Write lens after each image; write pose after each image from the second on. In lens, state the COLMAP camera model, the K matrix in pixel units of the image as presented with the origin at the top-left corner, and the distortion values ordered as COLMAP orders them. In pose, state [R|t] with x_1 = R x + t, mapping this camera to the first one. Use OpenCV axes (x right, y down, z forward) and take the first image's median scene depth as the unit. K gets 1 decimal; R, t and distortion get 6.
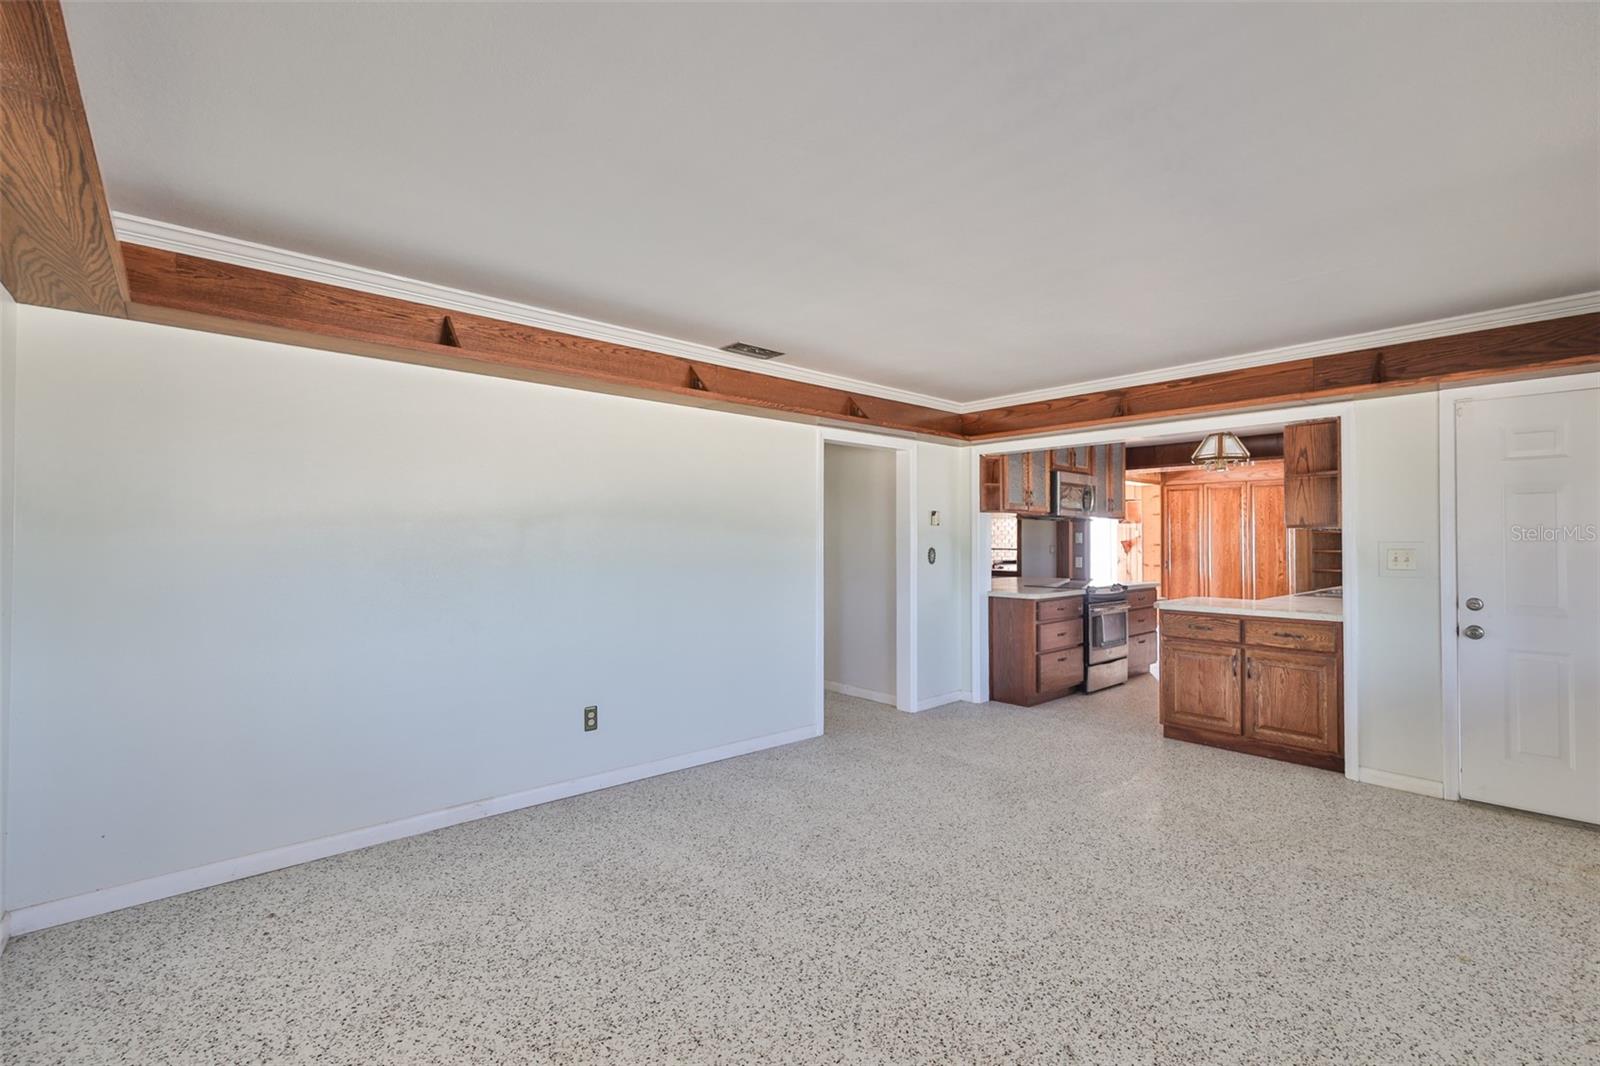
lens RADIAL K [[696.9, 0, 799.4], [0, 696.9, 531.5], [0, 0, 1]] dist [0.001717, 0.000083]
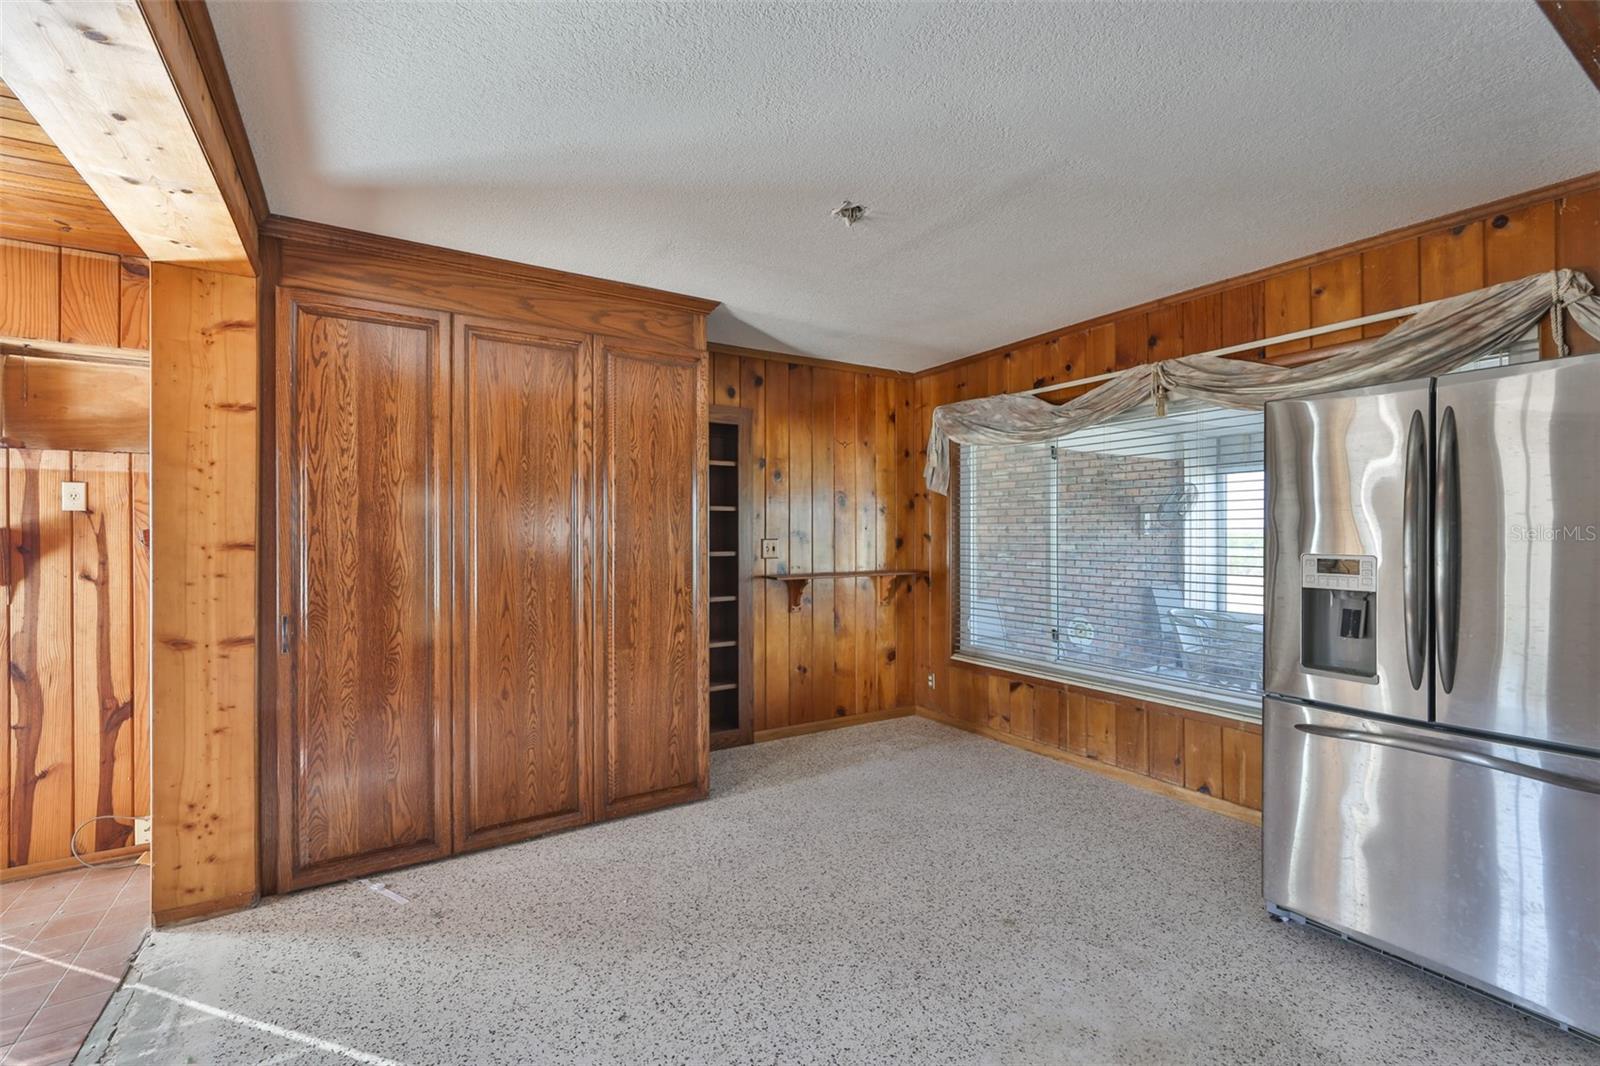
lens RADIAL K [[696.9, 0, 778.0], [0, 696.9, 534.3], [0, 0, 1]] dist [0.001717, 0.000083]
pose [[0.173874, -0.001951, 0.984766, 0.351413], [-0.014458, 0.999885, 0.004534, 0.012780], [-0.984662, -0.015027, 0.173826, 0.854878]]
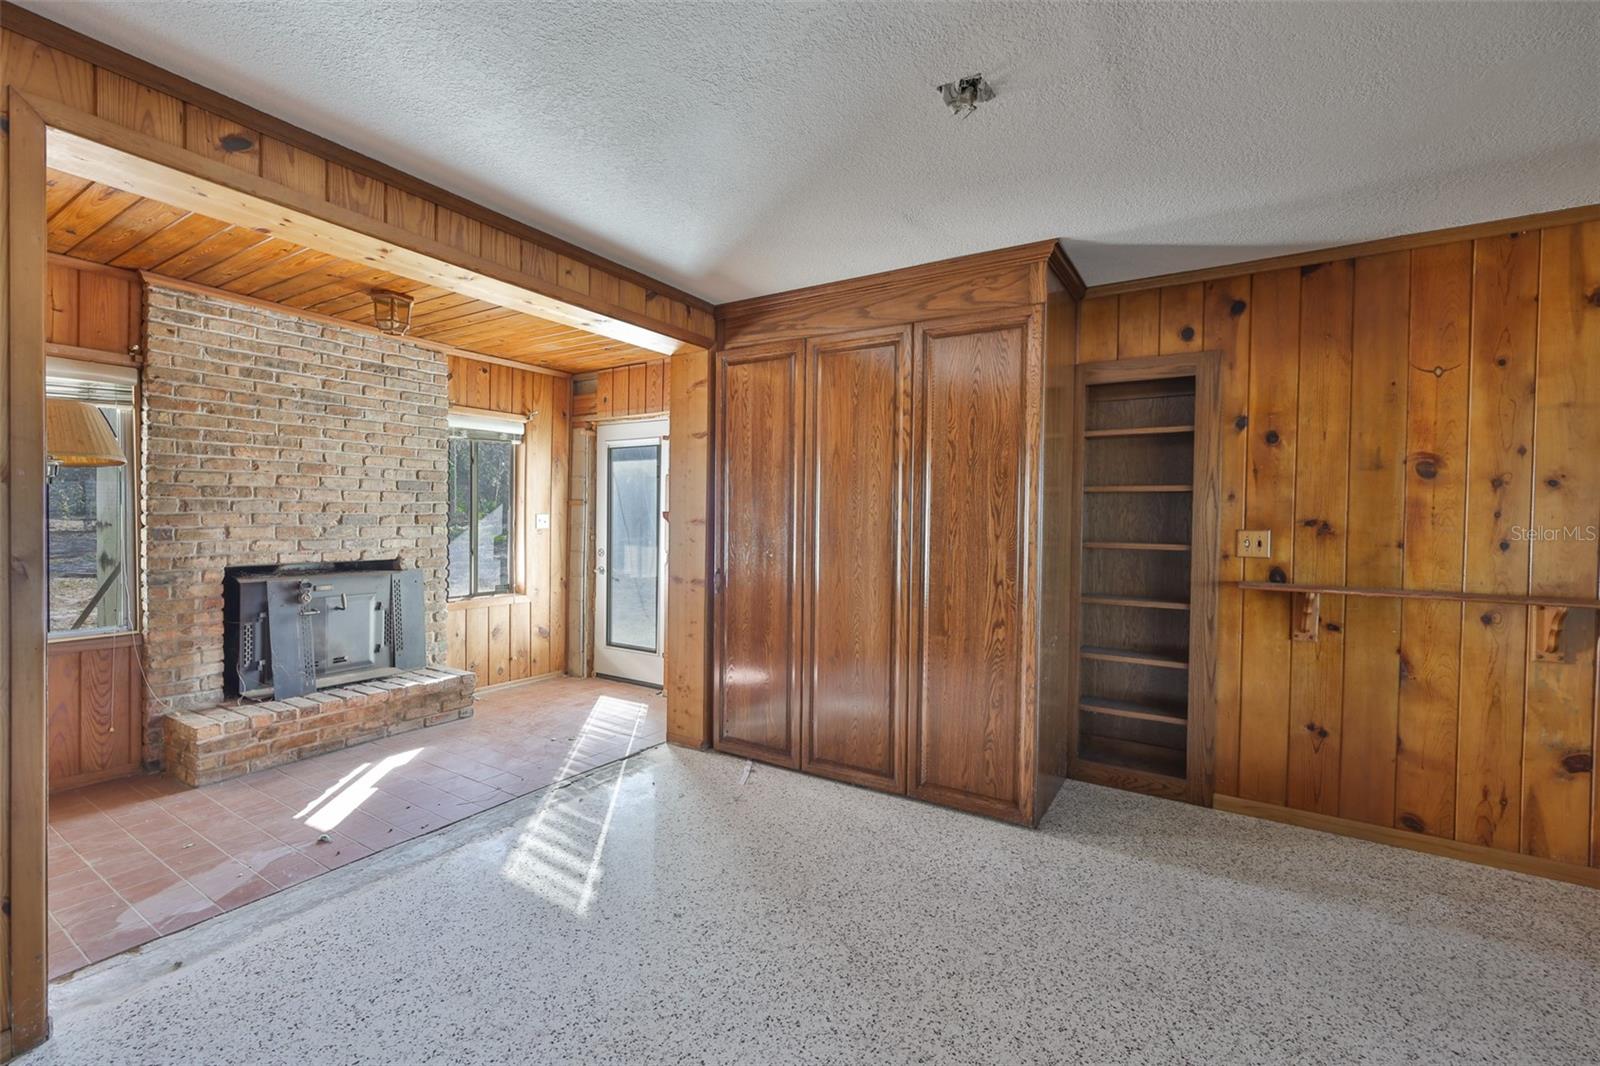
lens RADIAL K [[672.0, 0, 800.2], [0, 672.0, 530.6], [0, 0, 1]] dist [-0.002710, 0.001553]
pose [[0.959229, 0.006718, 0.282549, 0.501888], [-0.017759, 0.999175, 0.036531, 0.010845], [-0.282070, -0.040059, 0.958557, 0.713914]]
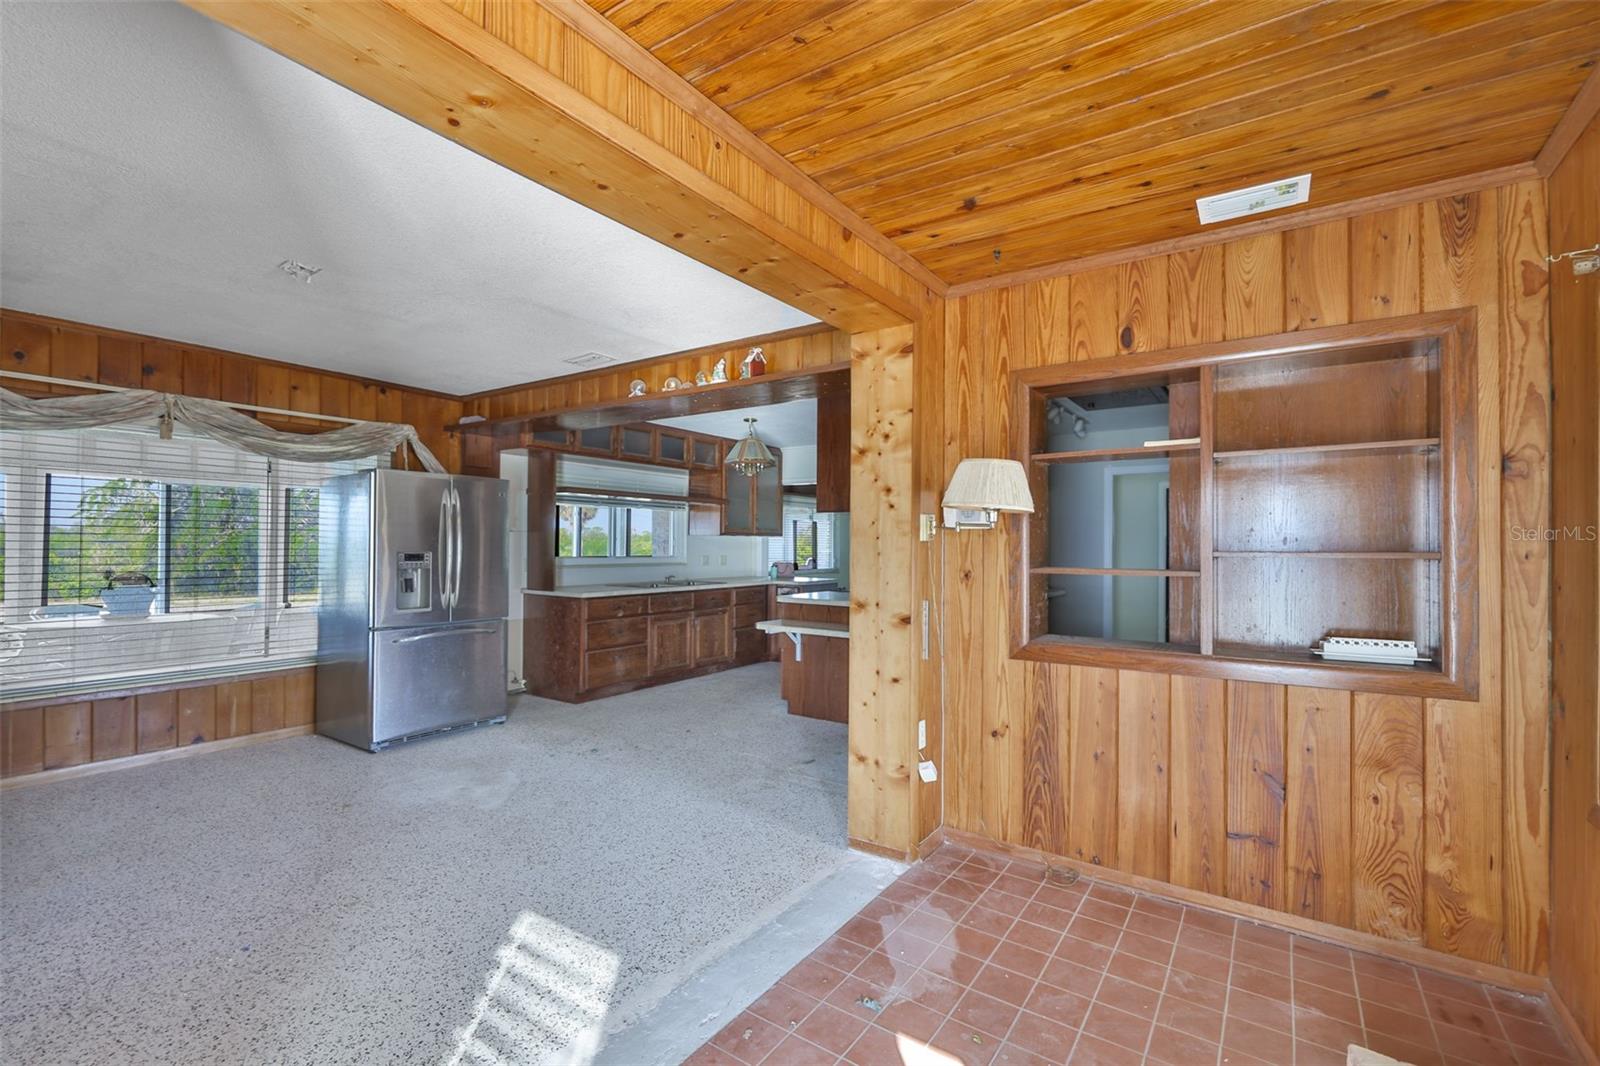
lens RADIAL K [[672.0, 0, 822.3], [0, 672.0, 540.0], [0, 0, 1]] dist [-0.002710, 0.001553]
pose [[-0.958673, -0.009787, -0.284343, 0.464510], [-0.002479, 0.999658, -0.026050, 0.020522], [0.284501, -0.024268, -0.958369, 1.193395]]
